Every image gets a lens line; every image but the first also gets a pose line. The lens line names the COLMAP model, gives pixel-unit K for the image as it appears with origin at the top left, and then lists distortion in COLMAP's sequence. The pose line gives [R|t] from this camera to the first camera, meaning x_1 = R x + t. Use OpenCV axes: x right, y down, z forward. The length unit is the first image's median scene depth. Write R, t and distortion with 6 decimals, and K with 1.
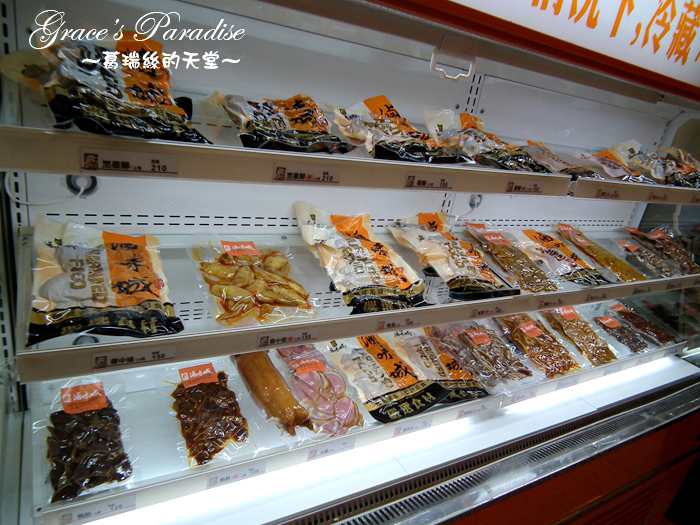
lens RADIAL K [[479.1, 0, 349.7], [0, 479.1, 271.4], [0, 0, 1]] dist [0.000605, -0.002030]
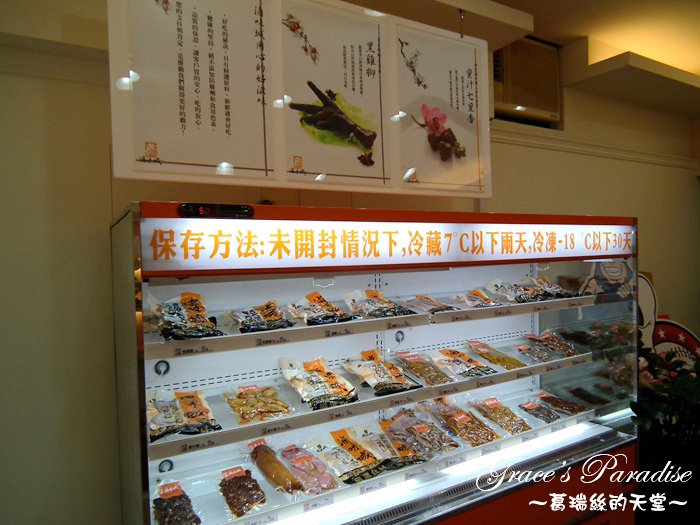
lens RADIAL K [[479.1, 0, 349.7], [0, 479.1, 271.4], [0, 0, 1]] dist [0.000605, -0.002030]
pose [[0.980263, -0.197335, -0.011954, 0.244072], [0.181913, 0.924024, -0.336284, 0.214096], [0.077406, 0.327472, 0.941685, -0.784062]]
